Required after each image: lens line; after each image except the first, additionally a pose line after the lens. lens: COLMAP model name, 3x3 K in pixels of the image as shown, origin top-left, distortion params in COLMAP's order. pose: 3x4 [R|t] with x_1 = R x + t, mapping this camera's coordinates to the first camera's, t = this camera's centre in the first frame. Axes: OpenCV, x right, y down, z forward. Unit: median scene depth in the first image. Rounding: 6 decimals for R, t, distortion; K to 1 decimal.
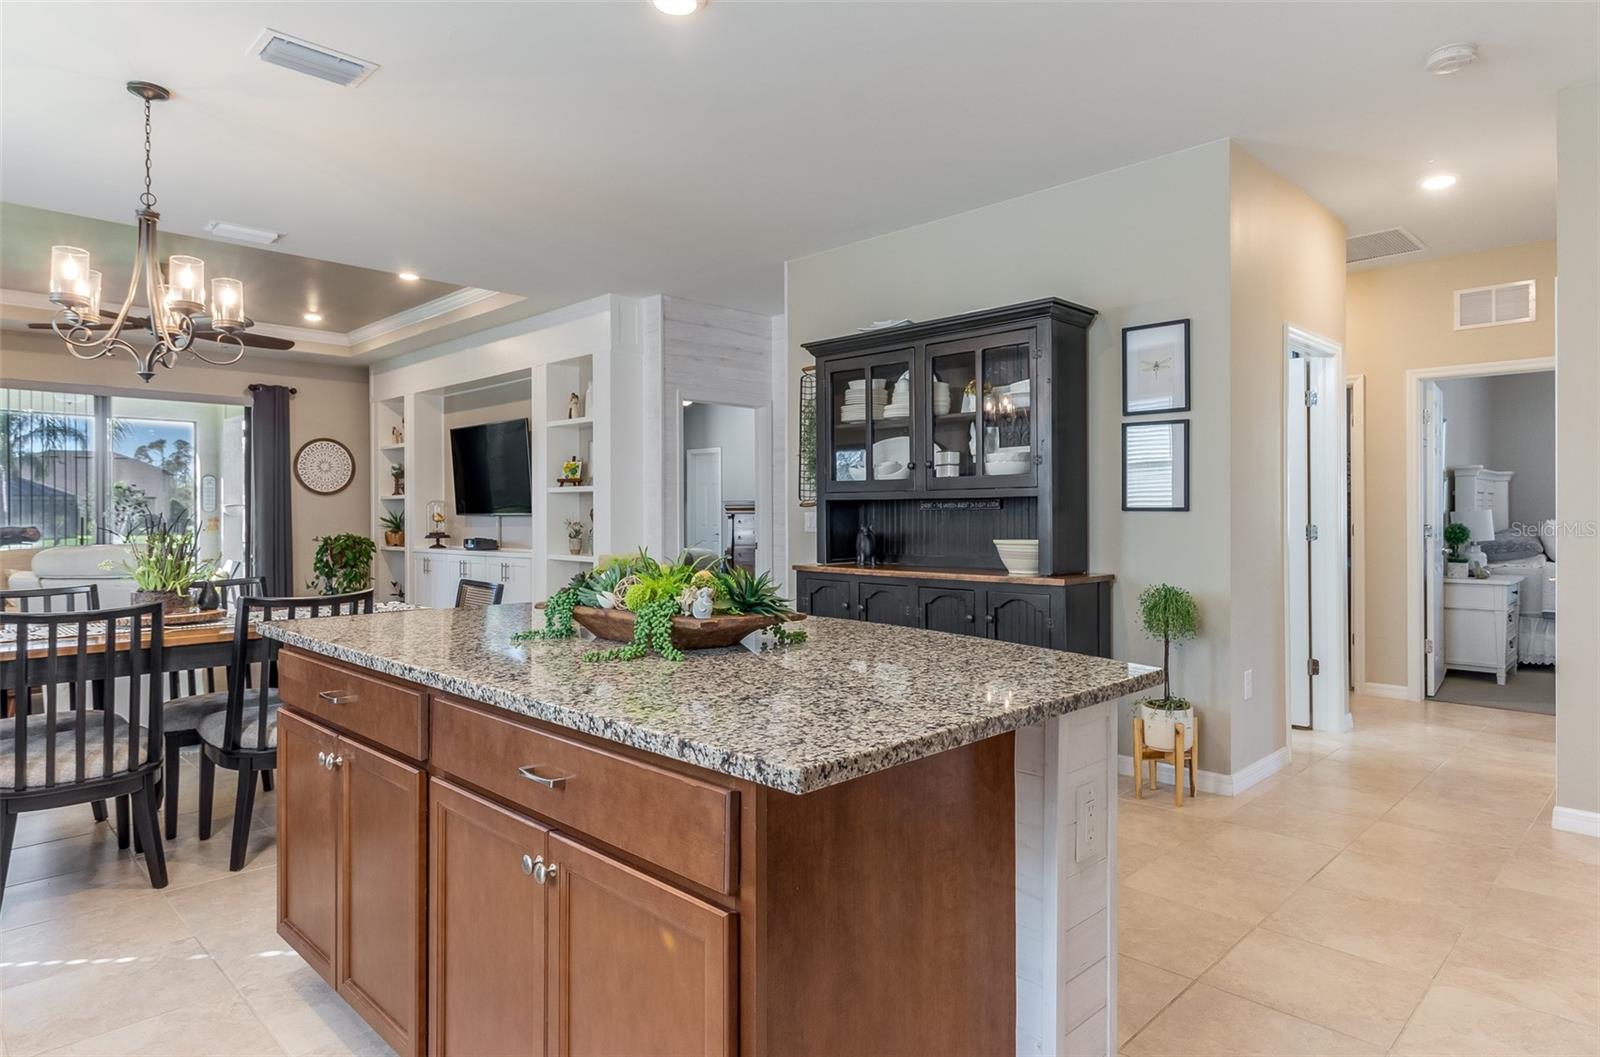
lens RADIAL K [[926.7, 0, 800.0], [0, 926.7, 528.5], [0, 0, 1]] dist [0.004418, 0.000455]
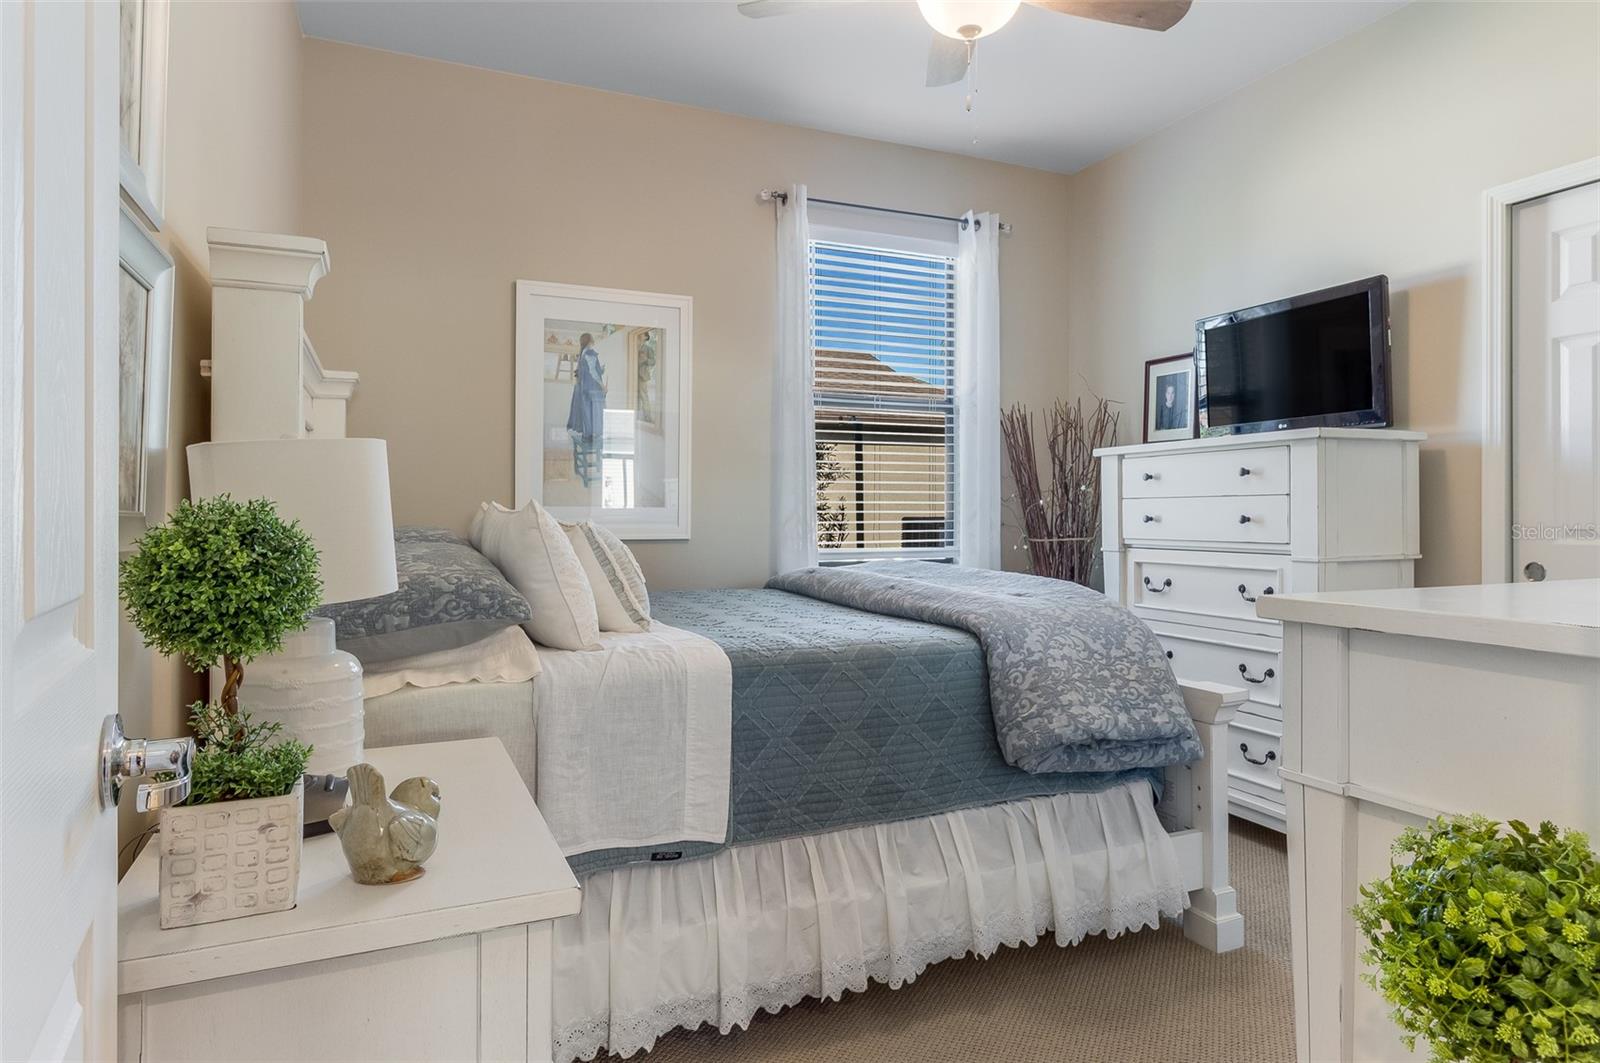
lens RADIAL K [[940.7, 0, 803.4], [0, 940.7, 511.8], [0, 0, 1]] dist [0.005389, 0.000184]
pose [[0.379576, 0.002443, 0.925158, 0.579099], [0.012114, 0.999898, -0.007610, -0.001962], [-0.925081, 0.014096, 0.379507, 0.824077]]
